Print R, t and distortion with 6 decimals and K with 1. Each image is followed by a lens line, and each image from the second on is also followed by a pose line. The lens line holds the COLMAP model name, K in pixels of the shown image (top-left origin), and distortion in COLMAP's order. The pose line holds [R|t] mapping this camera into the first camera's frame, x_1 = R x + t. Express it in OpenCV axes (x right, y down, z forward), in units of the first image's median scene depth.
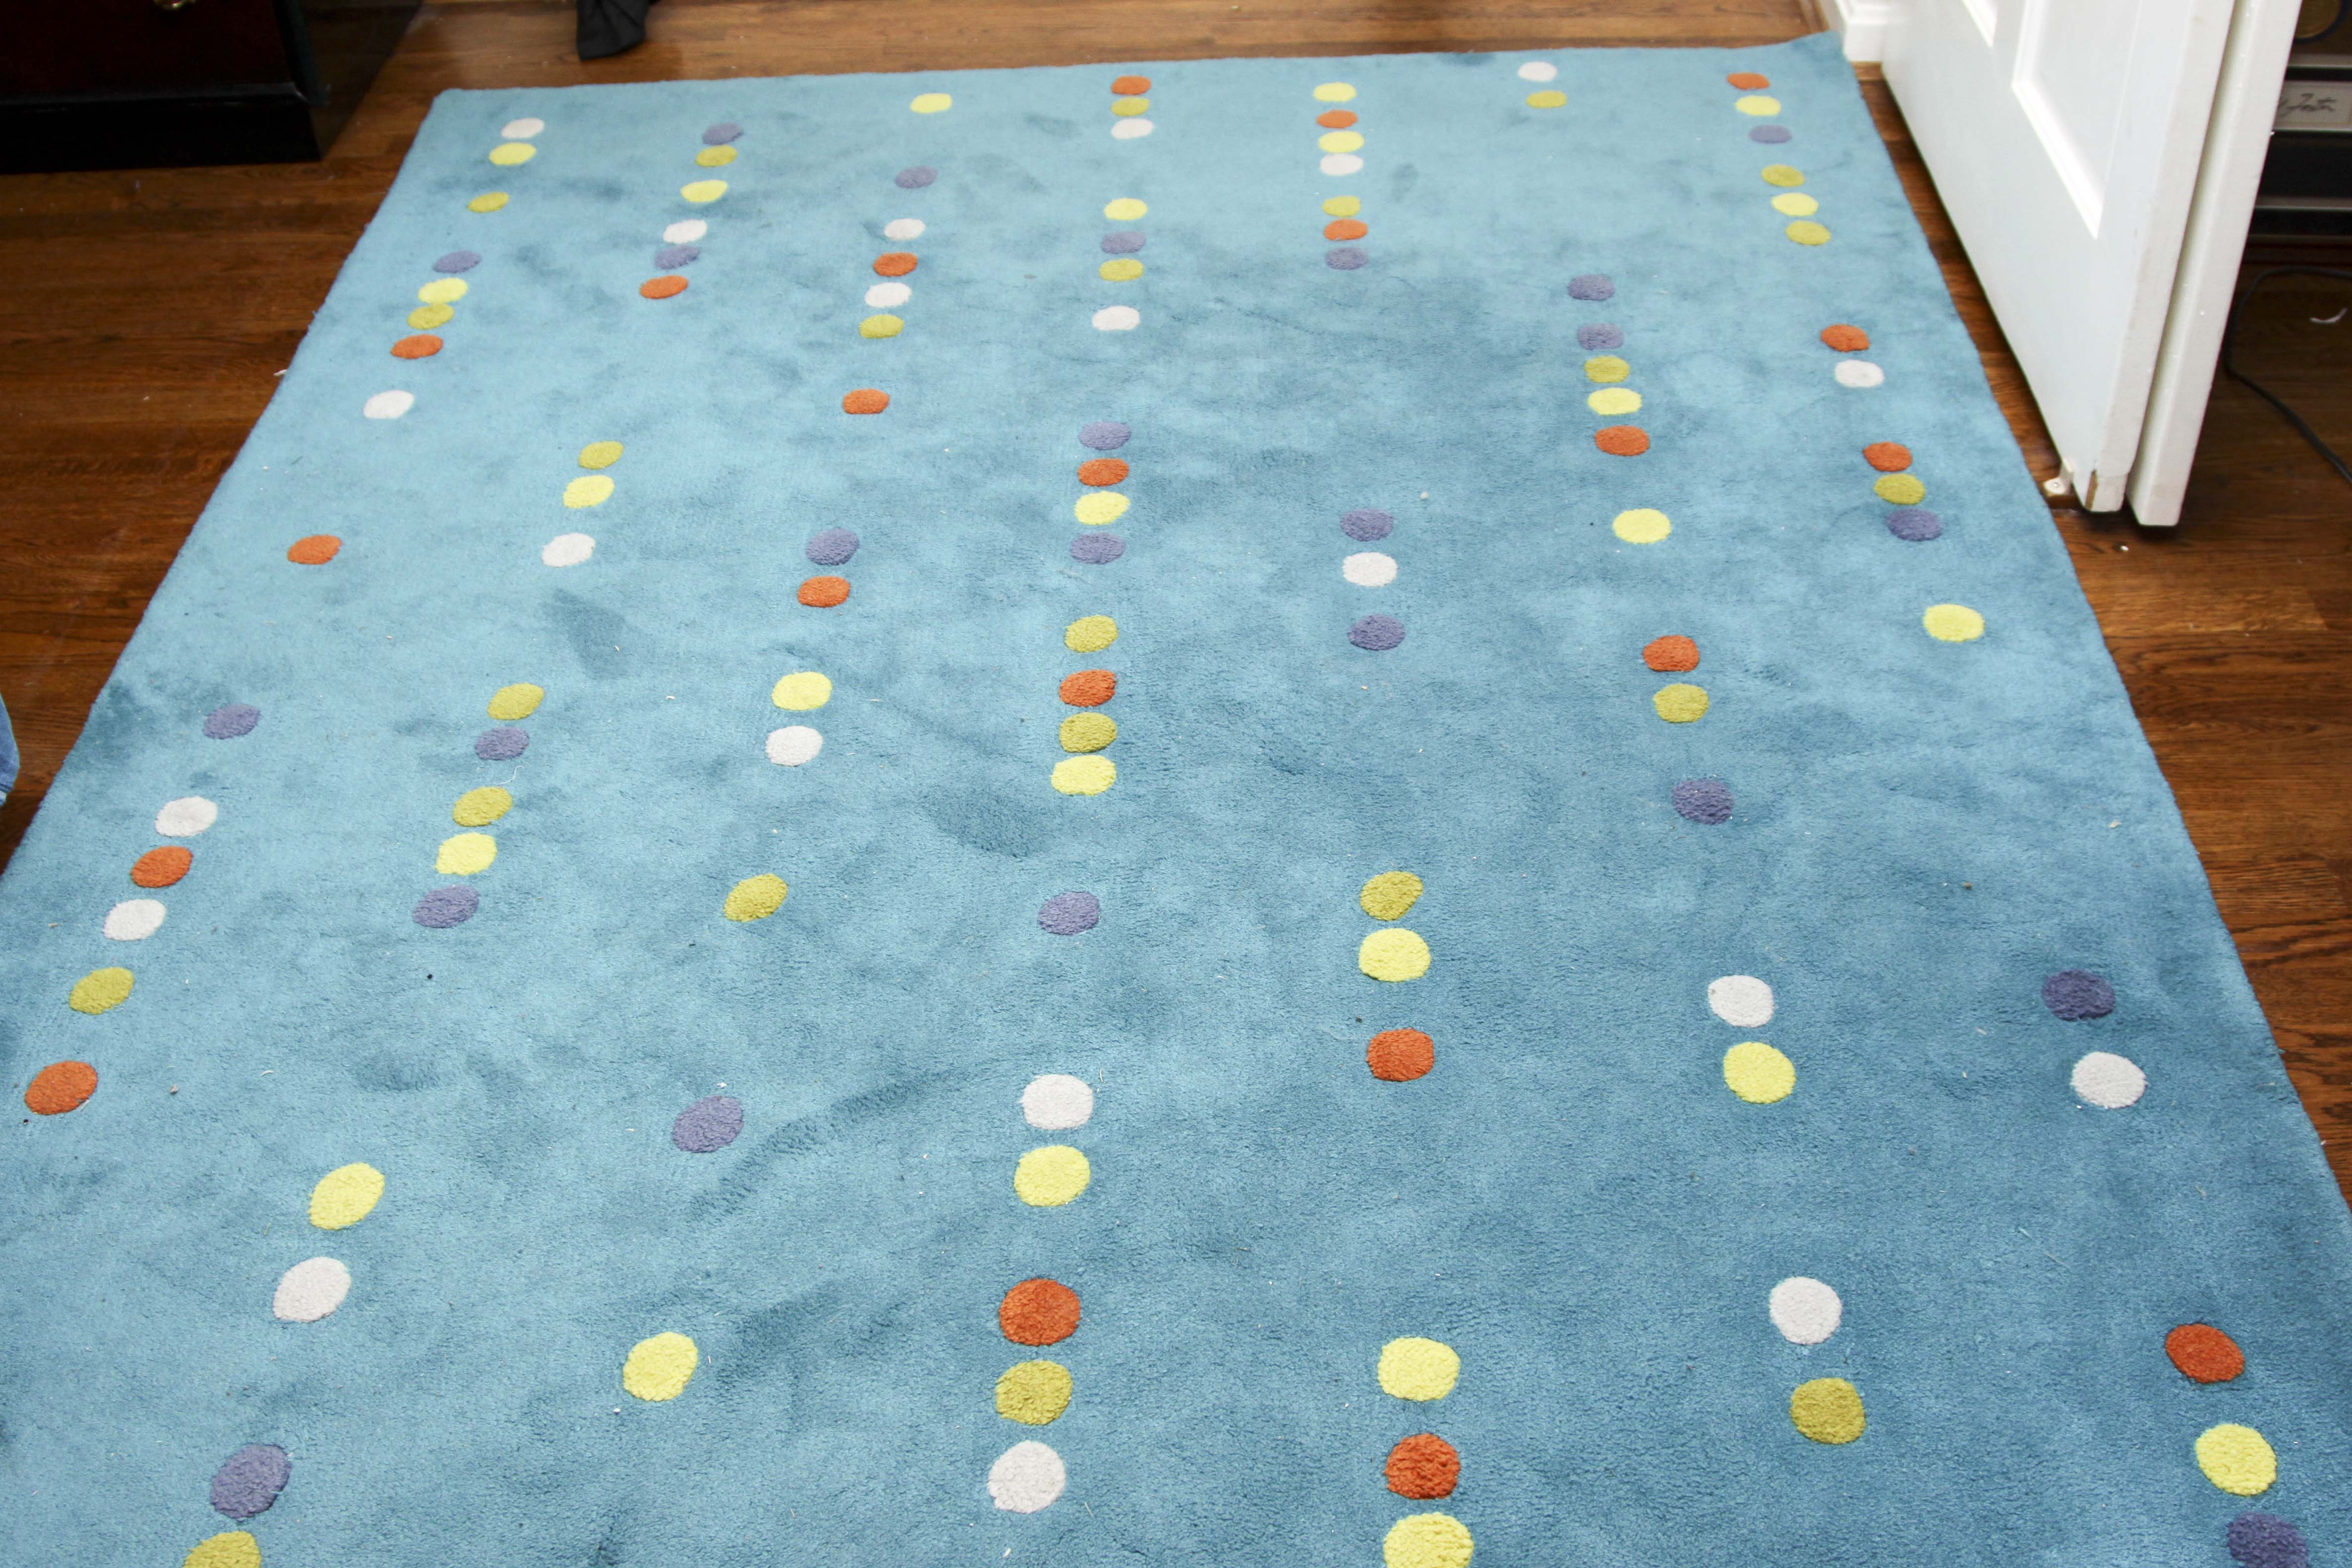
lens RADIAL K [[2518.5, 0, 1176.0], [0, 2518.5, 784.0], [0, 0, 1]] dist [-0.175371, 0.131715]
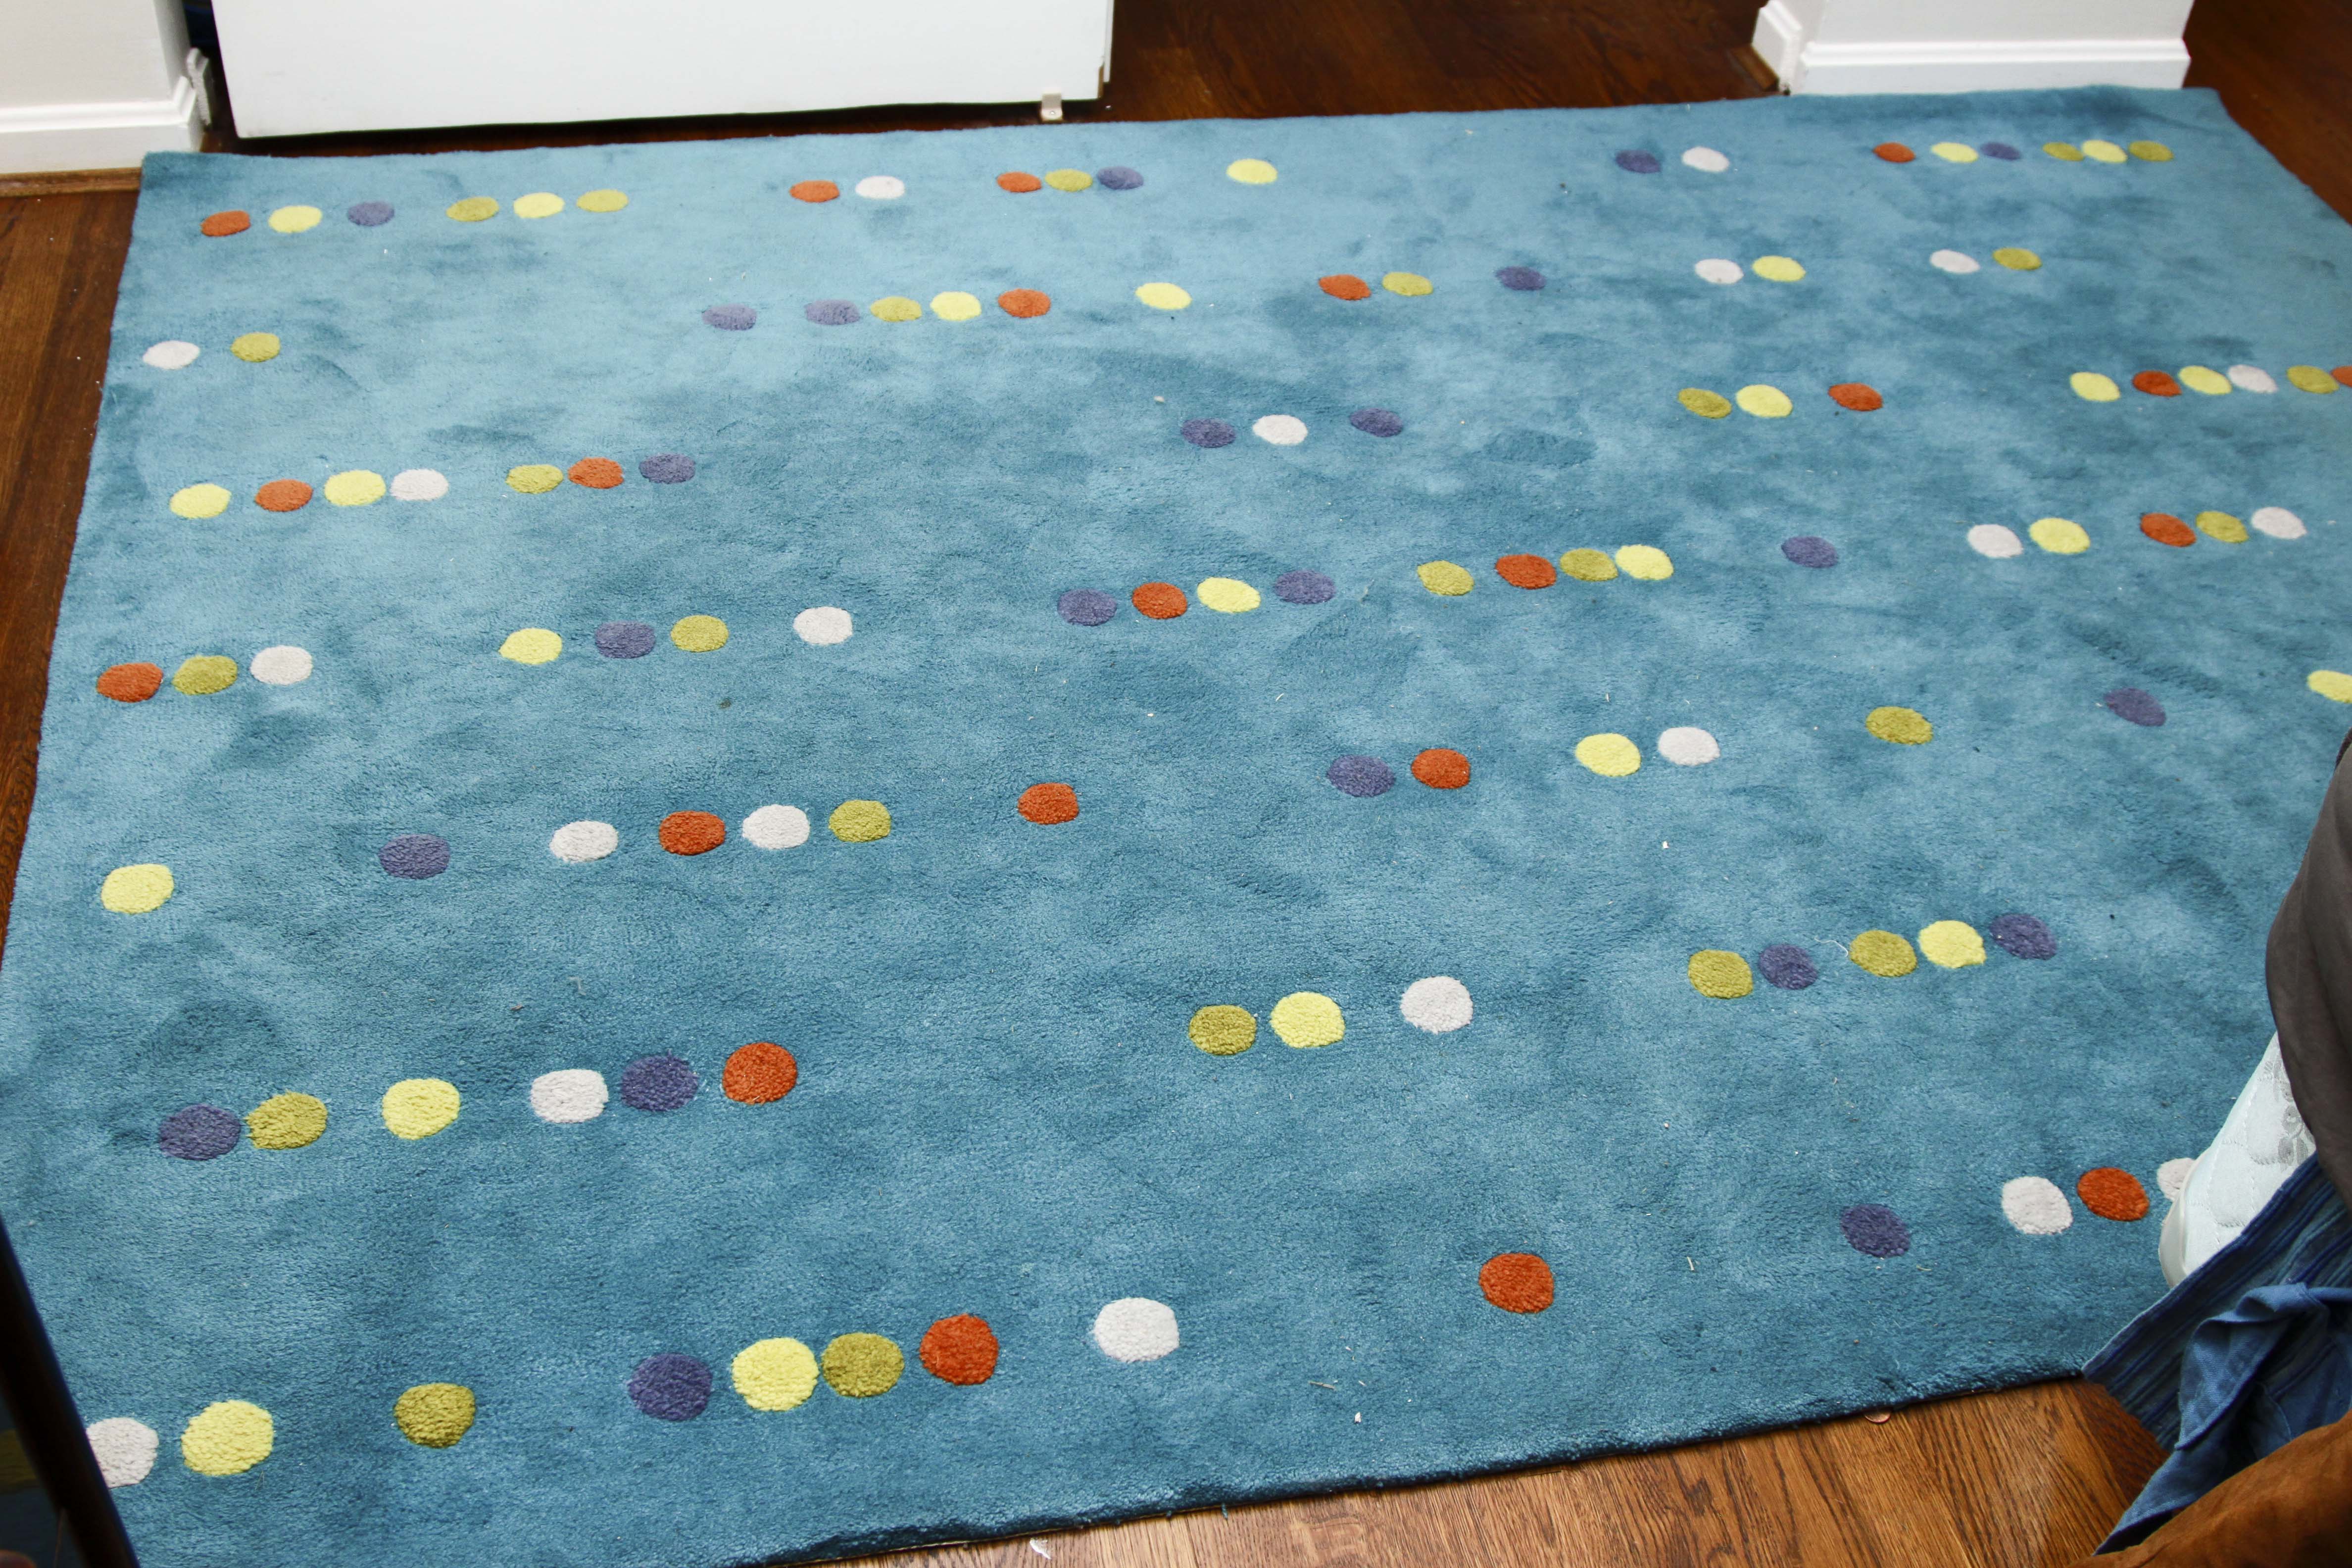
lens RADIAL K [[2518.5, 0, 1176.0], [0, 2518.5, 784.0], [0, 0, 1]] dist [-0.175371, 0.131715]
pose [[-0.222964, -0.636315, 0.738505, -1.122266], [0.582447, 0.520526, 0.624346, -0.985478], [-0.781692, 0.569347, 0.254562, 1.200090]]
